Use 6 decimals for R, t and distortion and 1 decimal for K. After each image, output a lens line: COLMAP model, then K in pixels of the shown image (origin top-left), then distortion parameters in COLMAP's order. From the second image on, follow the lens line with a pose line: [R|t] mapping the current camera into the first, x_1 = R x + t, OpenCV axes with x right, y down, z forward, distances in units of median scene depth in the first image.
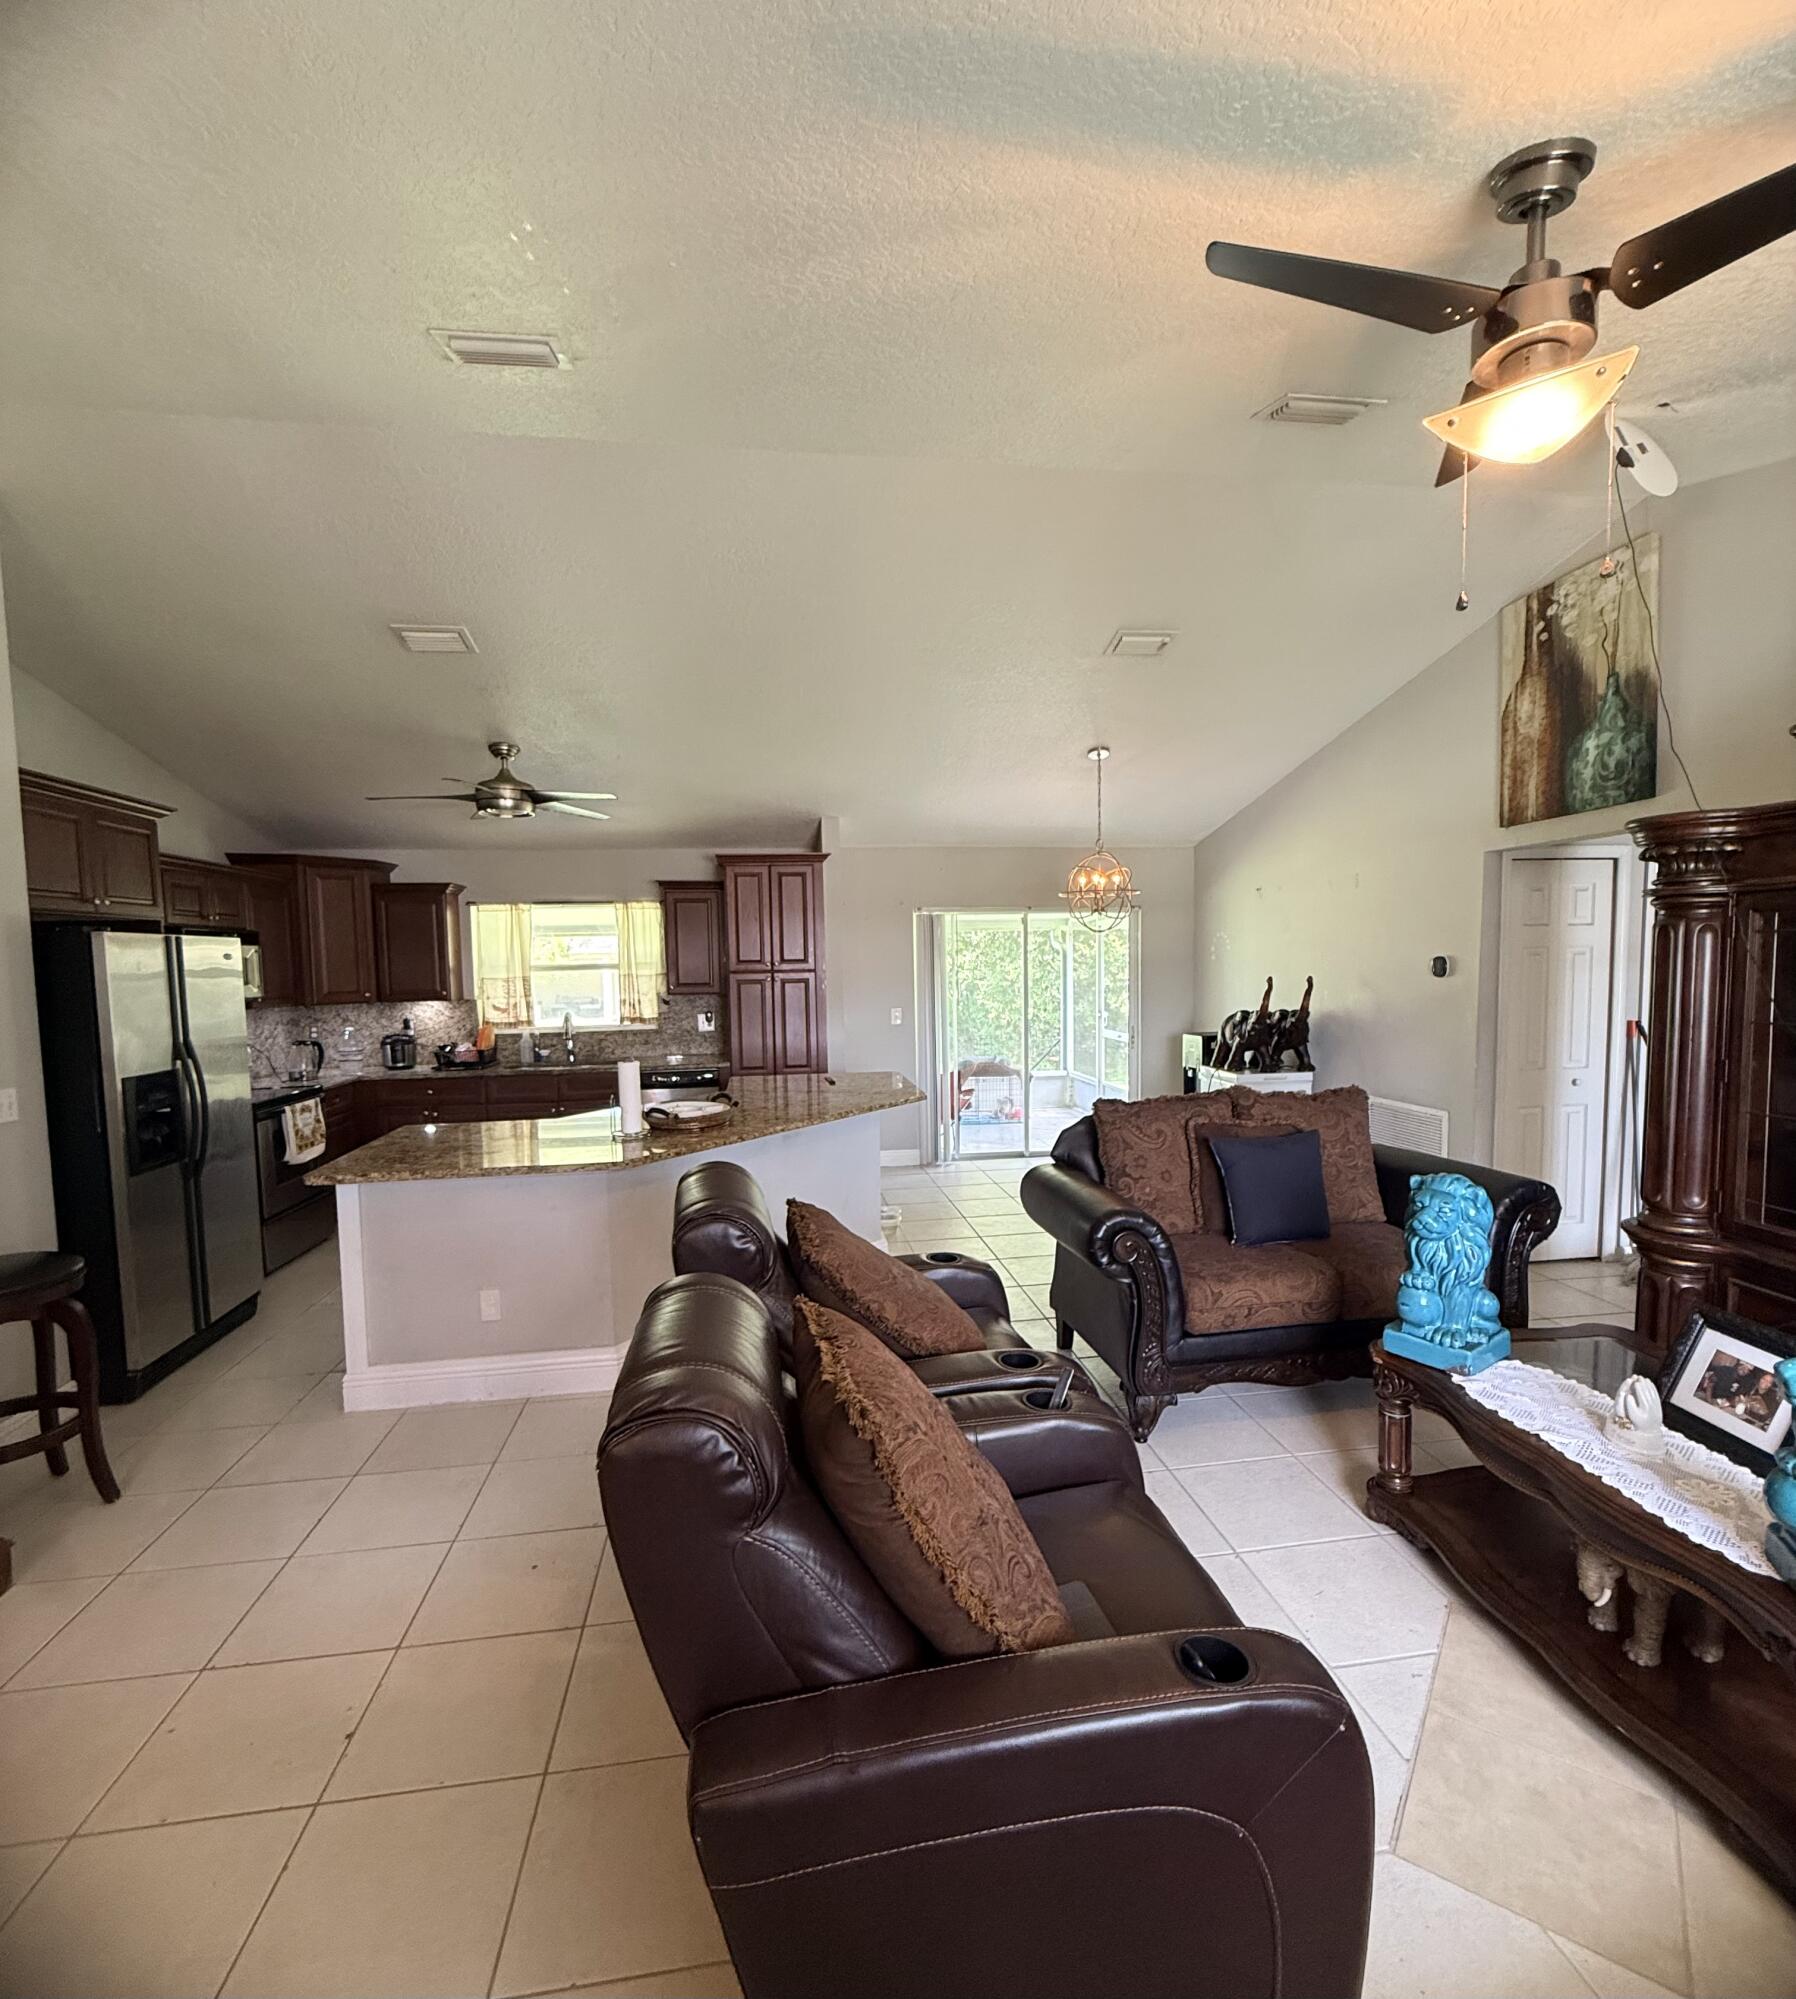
lens RADIAL K [[955.7, 0, 899.4], [0, 955.7, 1024.5], [0, 0, 1]] dist [0.002410, 0.000195]
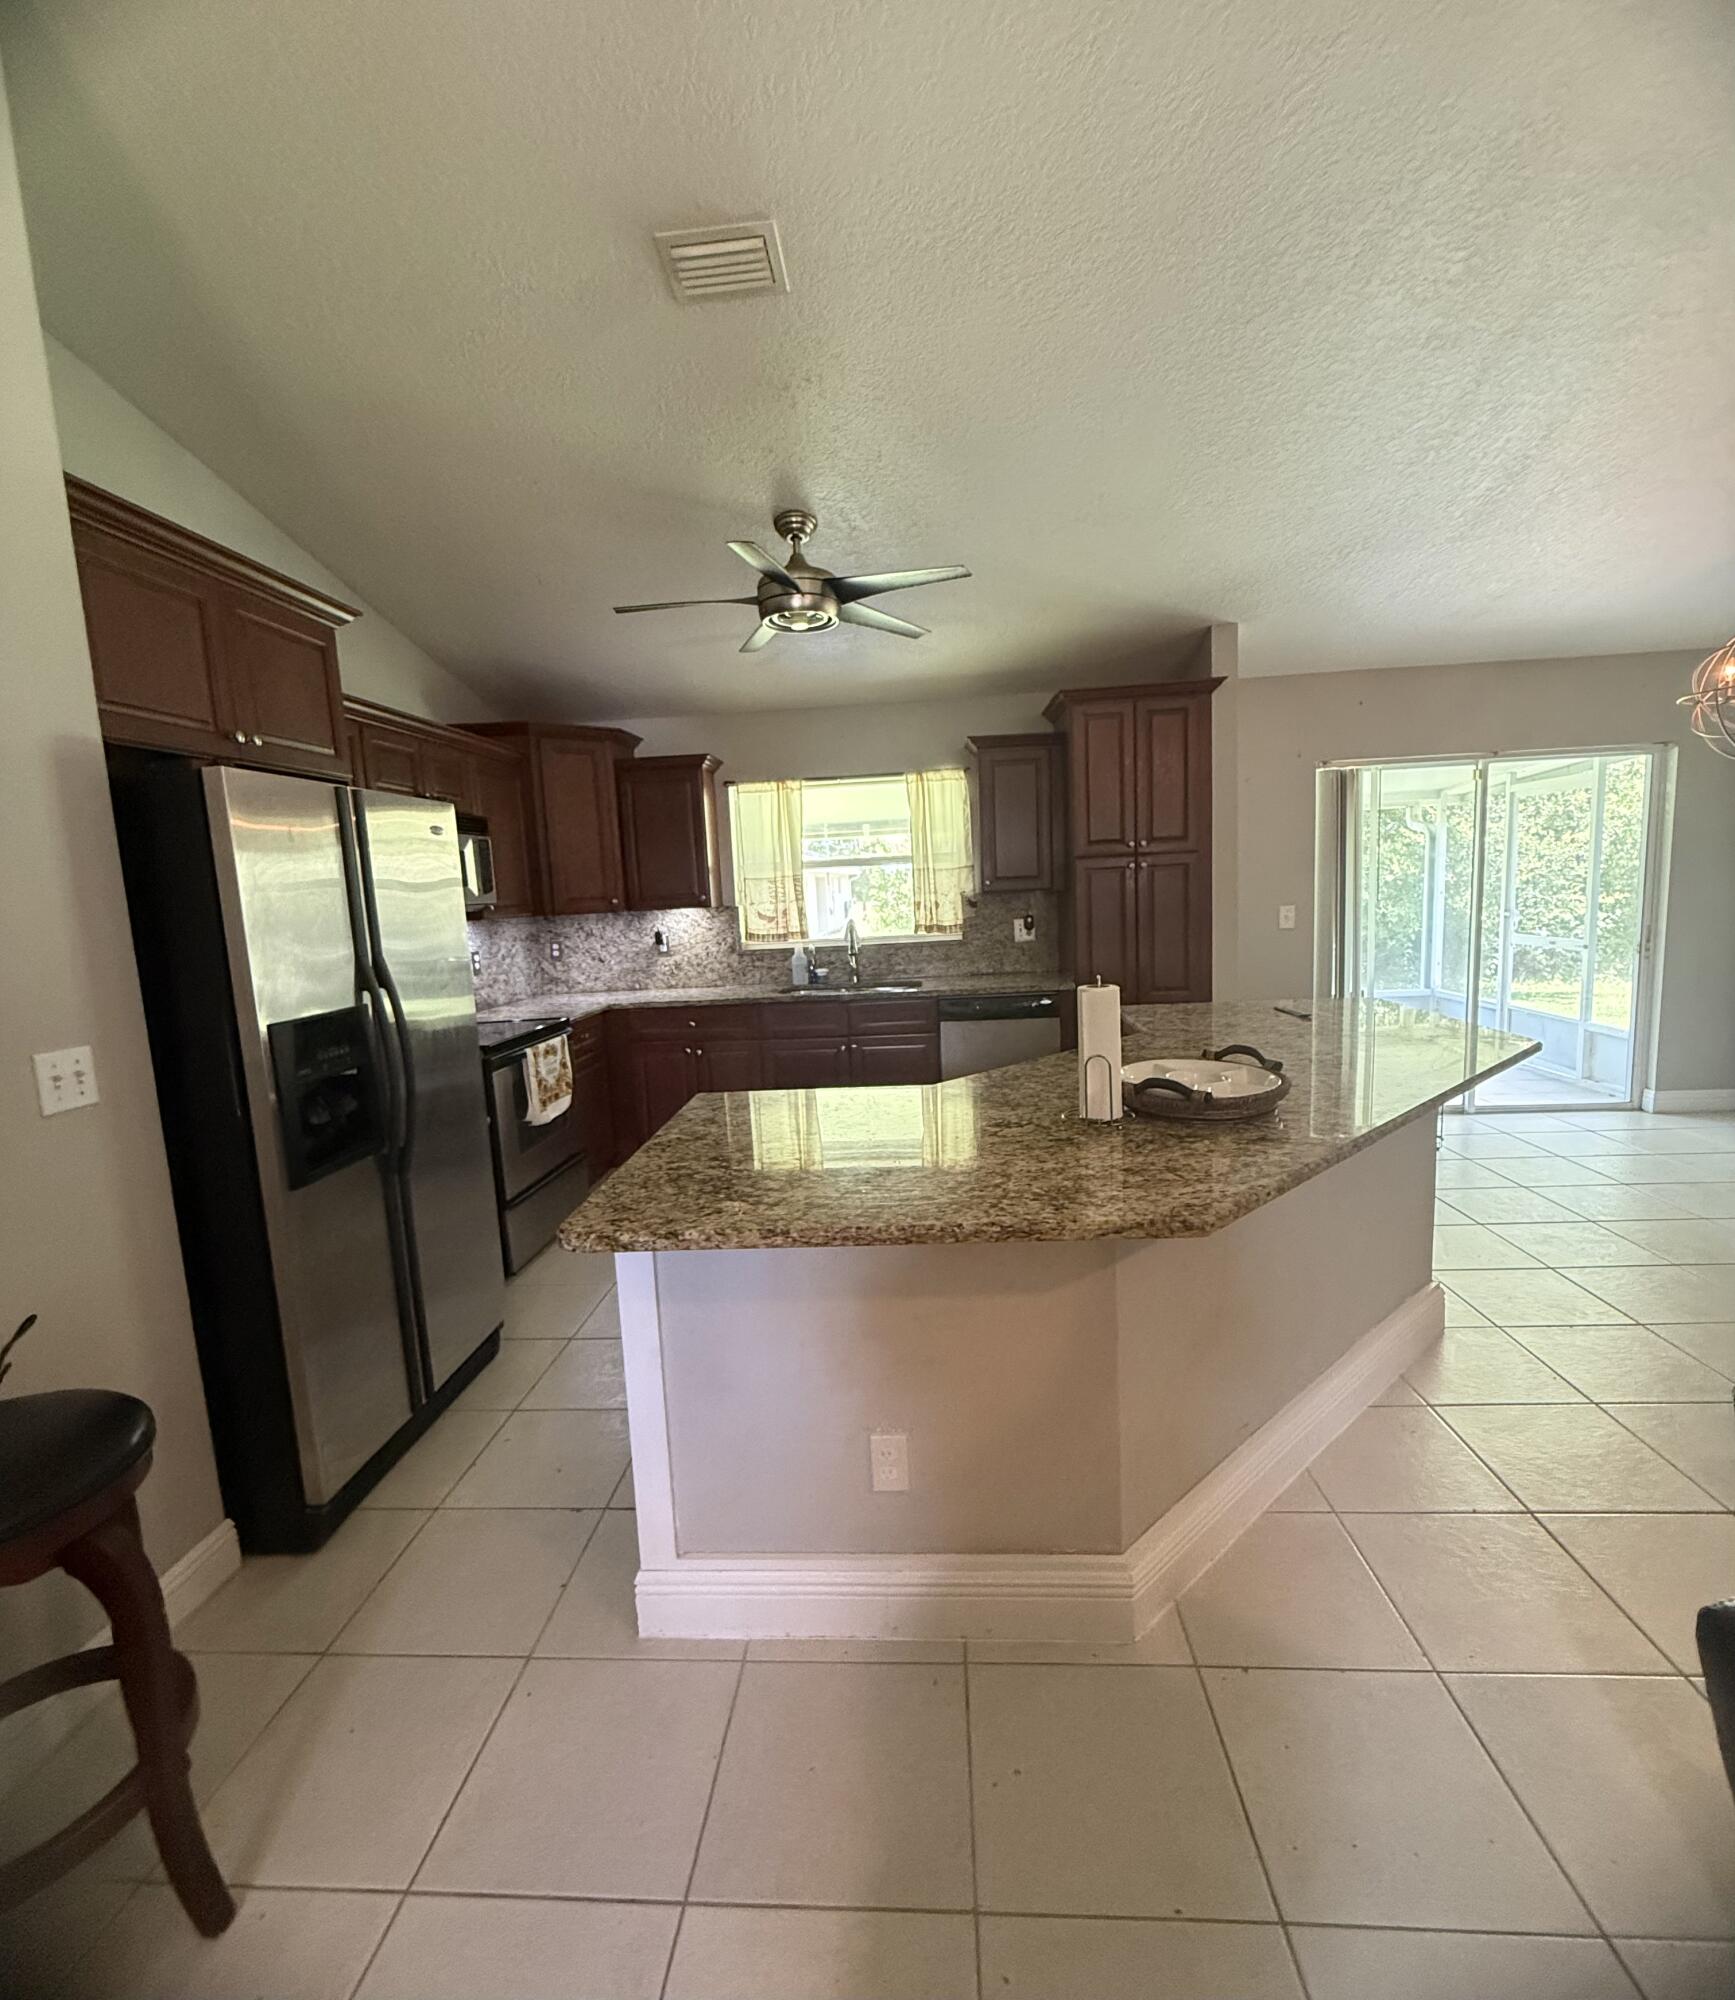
lens RADIAL K [[939.2, 0, 867.5], [0, 939.2, 1000.0], [0, 0, 1]] dist [0.001680, 0.000619]
pose [[0.974741, -0.002172, -0.223328, -0.173166], [0.016060, 0.998046, 0.060389, 0.006632], [0.222760, -0.062450, 0.972871, 0.276498]]
